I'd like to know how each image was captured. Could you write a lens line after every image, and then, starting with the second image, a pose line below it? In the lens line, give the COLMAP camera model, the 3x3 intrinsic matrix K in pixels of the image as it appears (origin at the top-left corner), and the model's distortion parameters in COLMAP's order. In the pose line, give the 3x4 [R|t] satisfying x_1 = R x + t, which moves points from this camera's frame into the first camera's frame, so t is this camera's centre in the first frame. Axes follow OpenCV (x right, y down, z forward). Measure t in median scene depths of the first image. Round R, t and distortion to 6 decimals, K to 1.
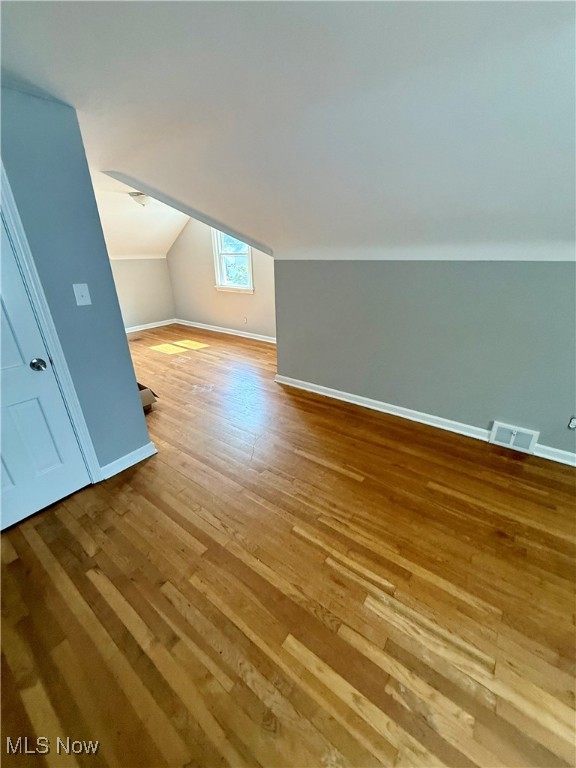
lens RADIAL K [[304.9, 0, 289.2], [0, 304.9, 383.9], [0, 0, 1]] dist [-0.001097, -0.000149]
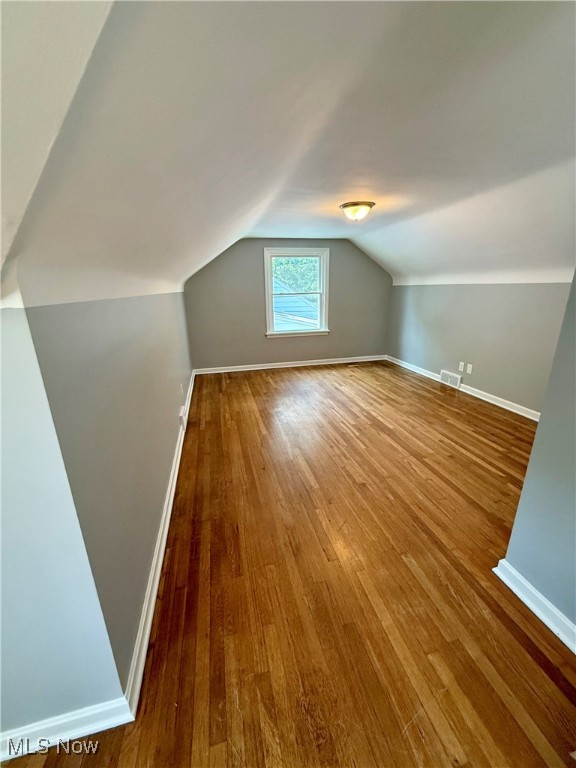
lens RADIAL K [[304.9, 0, 291.2], [0, 304.9, 383.2], [0, 0, 1]] dist [-0.001097, -0.000149]
pose [[-0.775004, -0.161924, 0.610859, -0.634613], [0.279631, 0.778971, 0.561258, -0.828846], [-0.566723, 0.605792, -0.558427, 2.006302]]
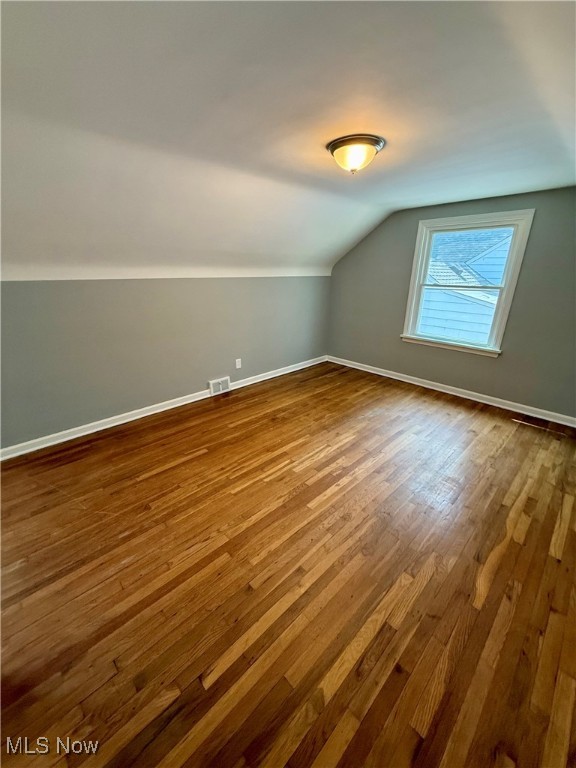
lens RADIAL K [[304.9, 0, 288.6], [0, 304.9, 384.8], [0, 0, 1]] dist [-0.001097, -0.000149]
pose [[0.160128, -0.337401, 0.927642, -0.991298], [0.385584, 0.886484, 0.255873, -0.146014], [-0.908671, 0.316712, 0.272047, 0.341119]]
